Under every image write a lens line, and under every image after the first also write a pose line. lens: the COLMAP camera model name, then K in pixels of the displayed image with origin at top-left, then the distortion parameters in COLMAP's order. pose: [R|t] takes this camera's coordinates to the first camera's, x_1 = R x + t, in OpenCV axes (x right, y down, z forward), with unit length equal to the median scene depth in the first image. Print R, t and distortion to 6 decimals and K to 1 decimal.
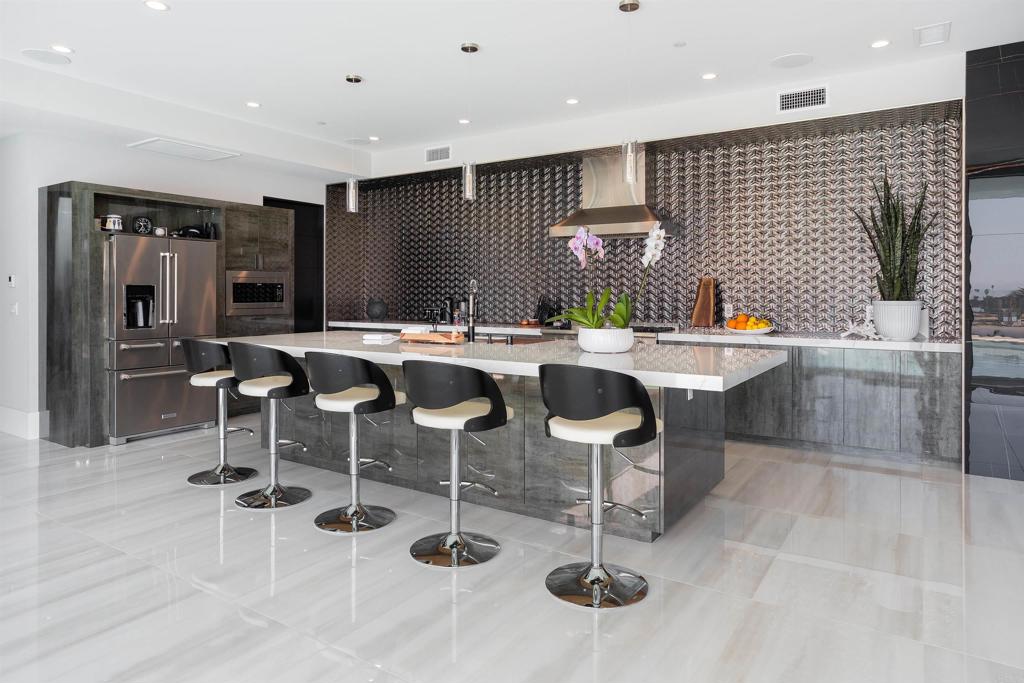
lens RADIAL K [[636.3, 0, 512.6], [0, 636.3, 308.7], [0, 0, 1]] dist [-0.023097, -0.000408]
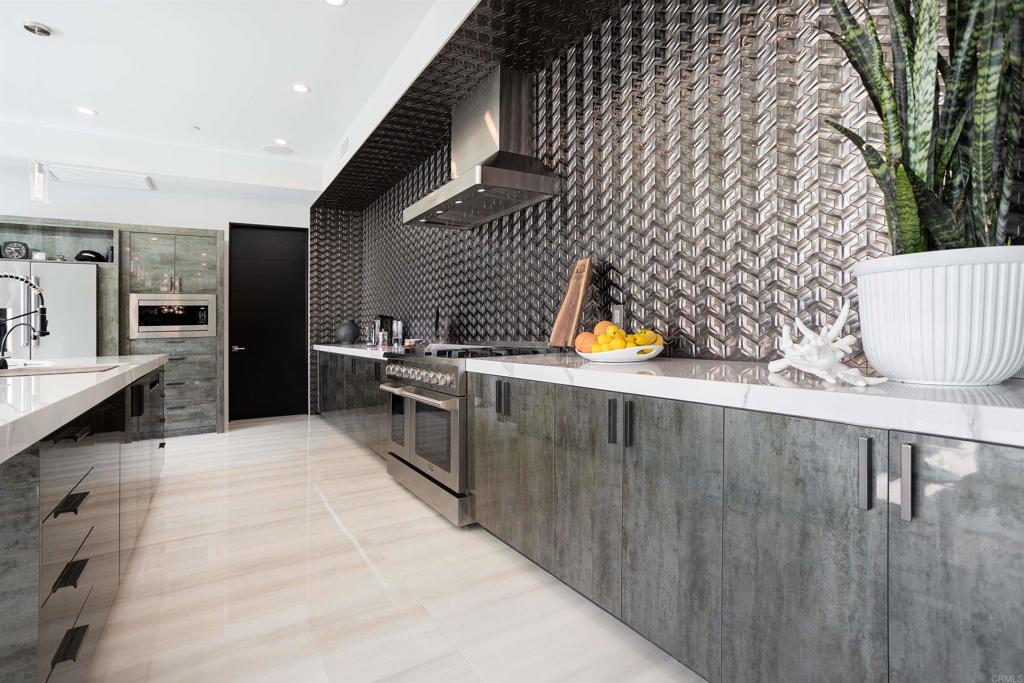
lens RADIAL K [[506.8, 0, 512.0], [0, 506.8, 341.5], [0, 0, 1]] dist [-0.000365, 0.000505]
pose [[0.896015, -0.012347, -0.443852, 0.450939], [0.017299, 0.999825, 0.007109, 0.019471], [0.443687, -0.014048, 0.896072, 0.582537]]
